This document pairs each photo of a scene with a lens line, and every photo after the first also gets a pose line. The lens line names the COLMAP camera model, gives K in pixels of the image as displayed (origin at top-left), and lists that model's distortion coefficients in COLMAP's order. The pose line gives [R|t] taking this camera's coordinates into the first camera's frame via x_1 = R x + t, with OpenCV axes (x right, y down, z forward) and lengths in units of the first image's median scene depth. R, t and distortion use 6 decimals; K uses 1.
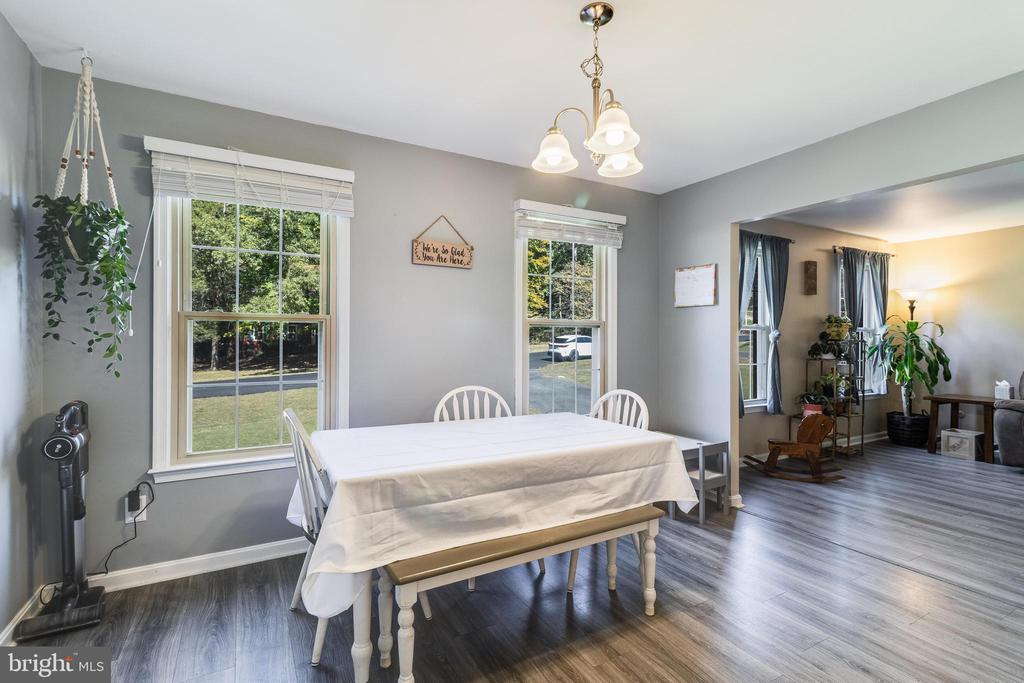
lens RADIAL K [[479.4, 0, 517.6], [0, 479.4, 343.5], [0, 0, 1]] dist [0.006131, 0.000087]
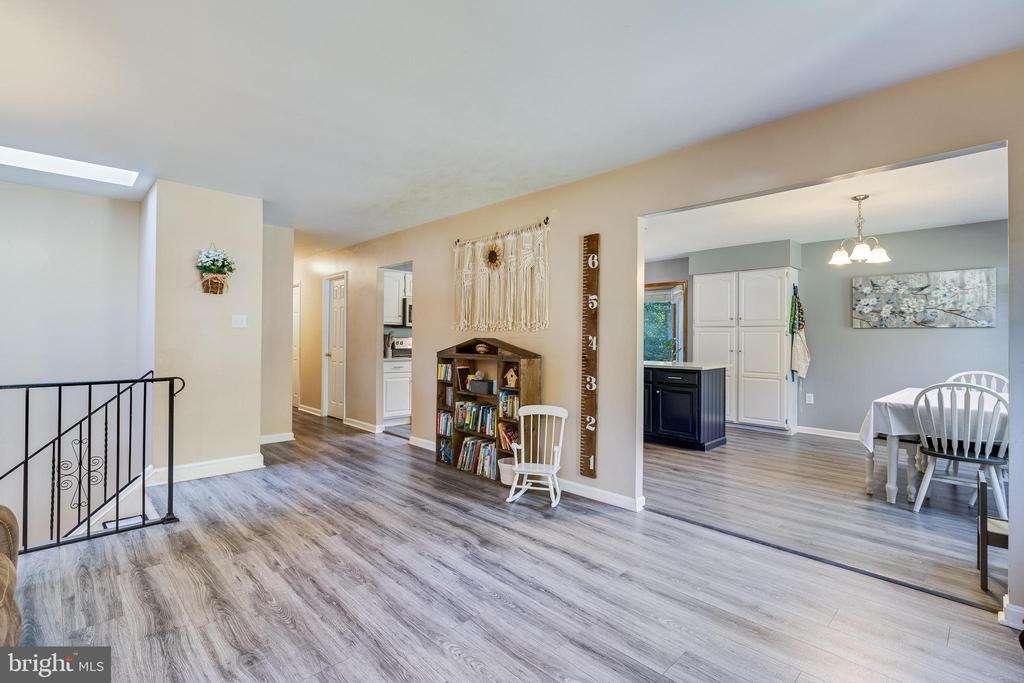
lens RADIAL K [[479.4, 0, 508.6], [0, 479.4, 338.2], [0, 0, 1]] dist [0.006131, 0.000087]
pose [[-0.966334, -0.006874, -0.257200, 1.426578], [-0.006811, 0.999976, -0.001138, -0.001115], [0.257201, 0.000652, -0.966358, 1.675433]]
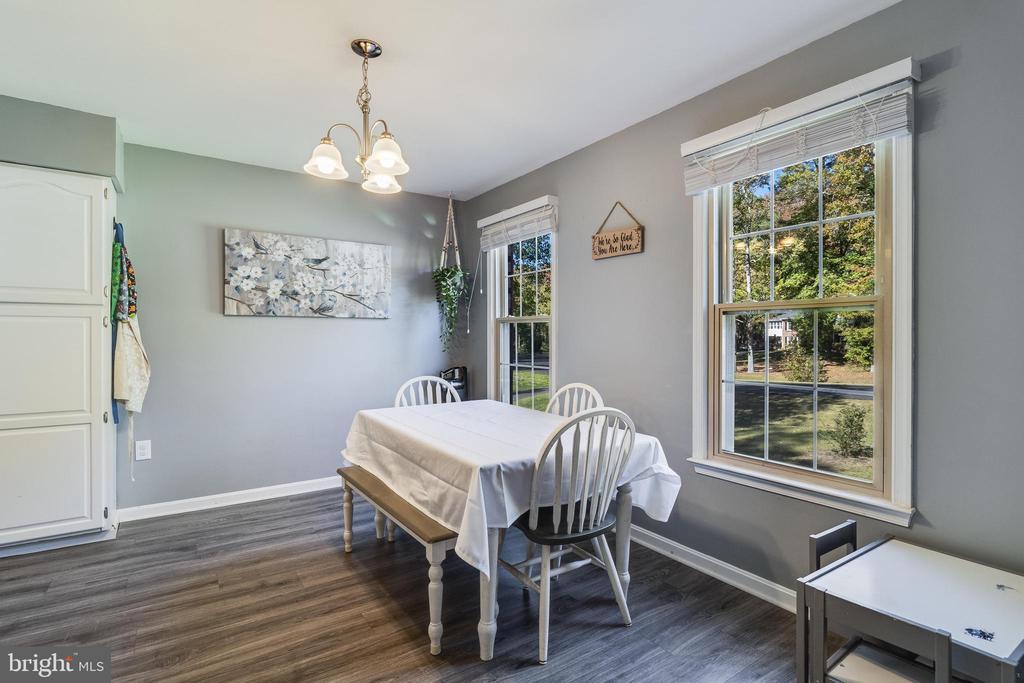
lens RADIAL K [[498.3, 0, 513.8], [0, 498.3, 336.5], [0, 0, 1]] dist [0.001740, -0.000474]
pose [[0.090120, 0.002338, -0.995928, 0.812369], [-0.000832, 0.999997, 0.002272, -0.006179], [0.995931, 0.000624, 0.090122, 0.726922]]
